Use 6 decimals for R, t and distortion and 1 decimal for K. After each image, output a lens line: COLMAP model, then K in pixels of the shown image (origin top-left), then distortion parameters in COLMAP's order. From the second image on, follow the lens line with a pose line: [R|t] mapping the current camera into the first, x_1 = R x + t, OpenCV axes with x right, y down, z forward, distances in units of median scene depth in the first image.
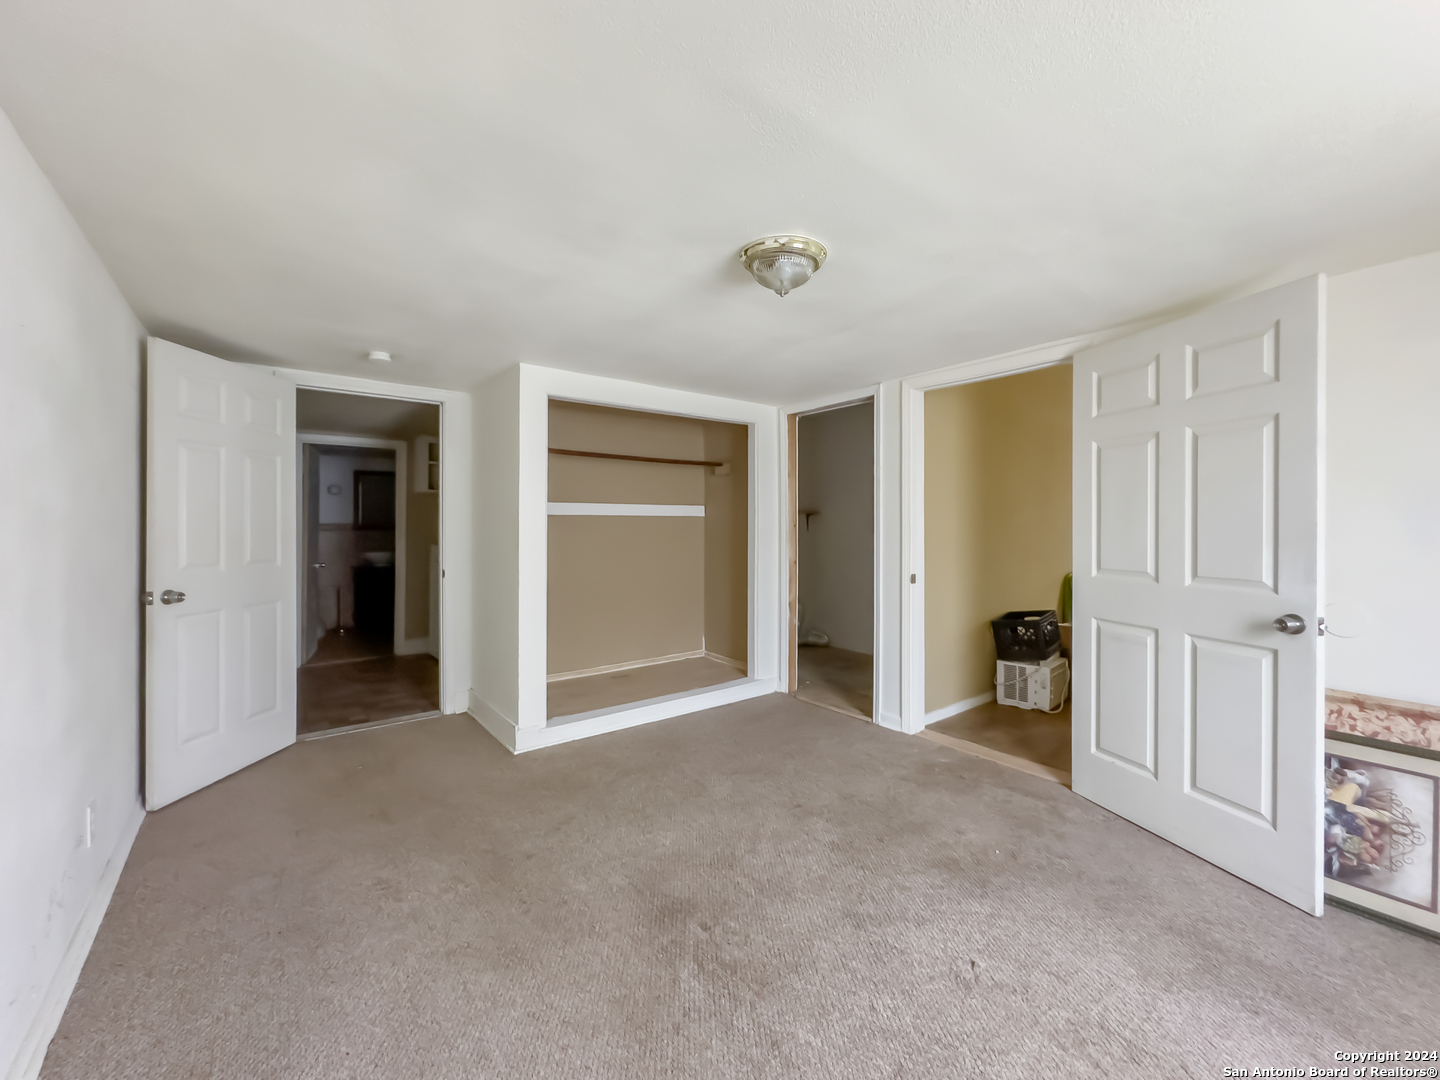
lens RADIAL K [[582.7, 0, 725.0], [0, 582.7, 531.9], [0, 0, 1]] dist [-0.003104, -0.000372]
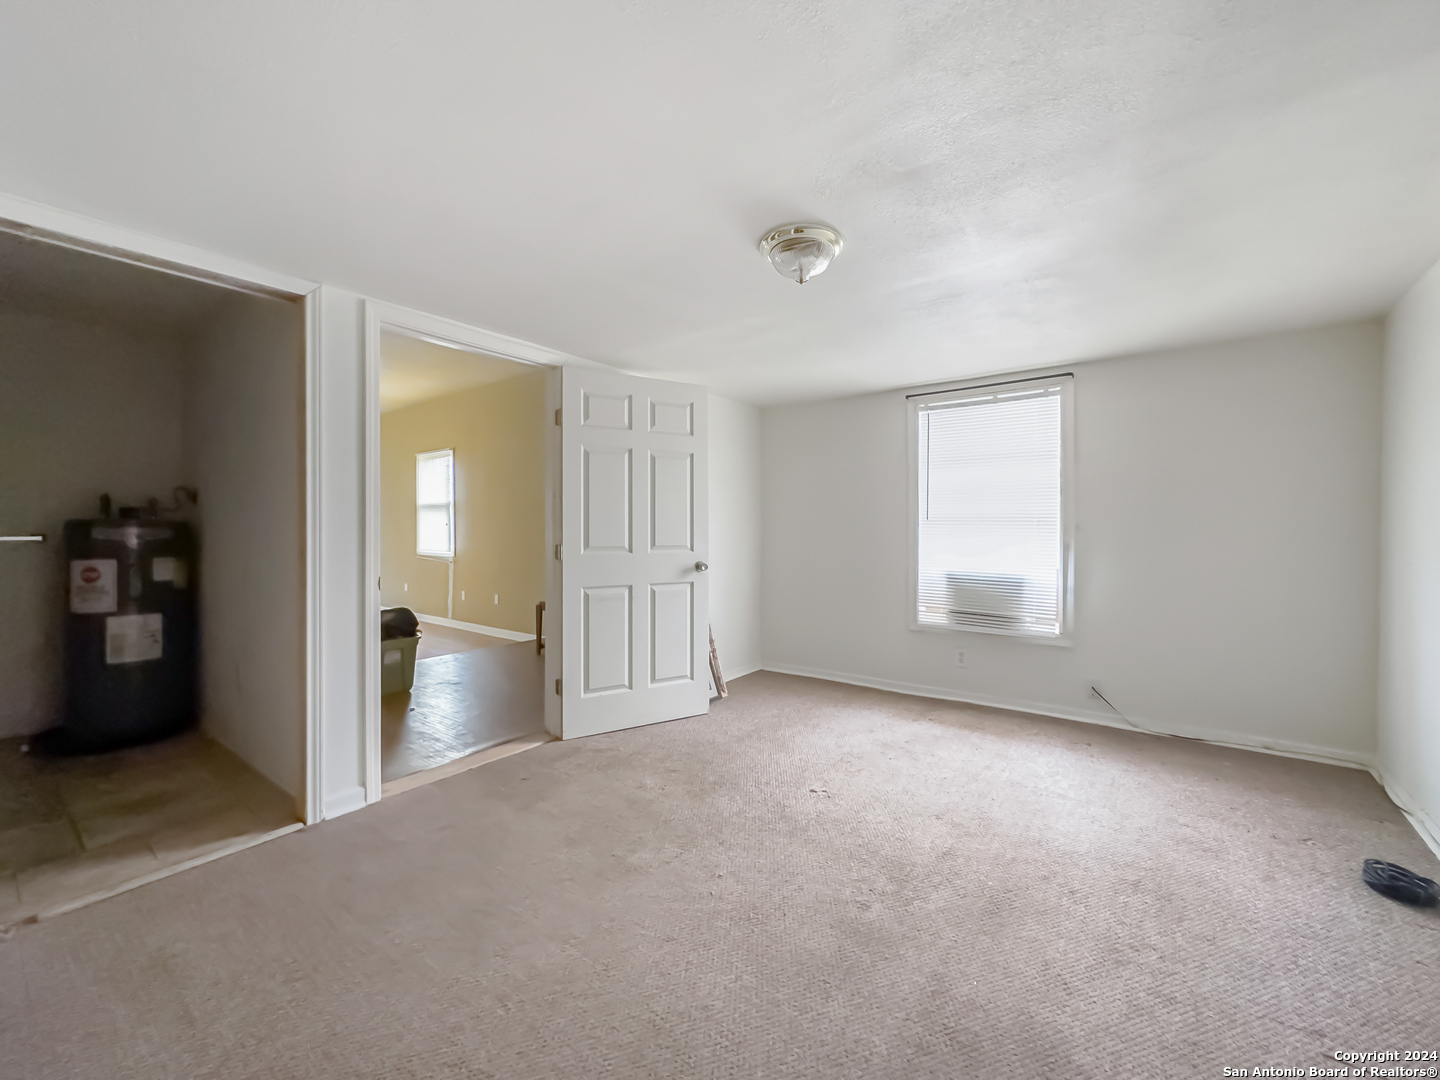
lens RADIAL K [[582.7, 0, 727.3], [0, 582.7, 532.3], [0, 0, 1]] dist [-0.003104, -0.000372]
pose [[-0.260583, -0.006532, 0.965429, -0.716534], [0.012017, 0.999878, 0.010008, 0.024307], [-0.965377, 0.014209, -0.260473, 1.145345]]
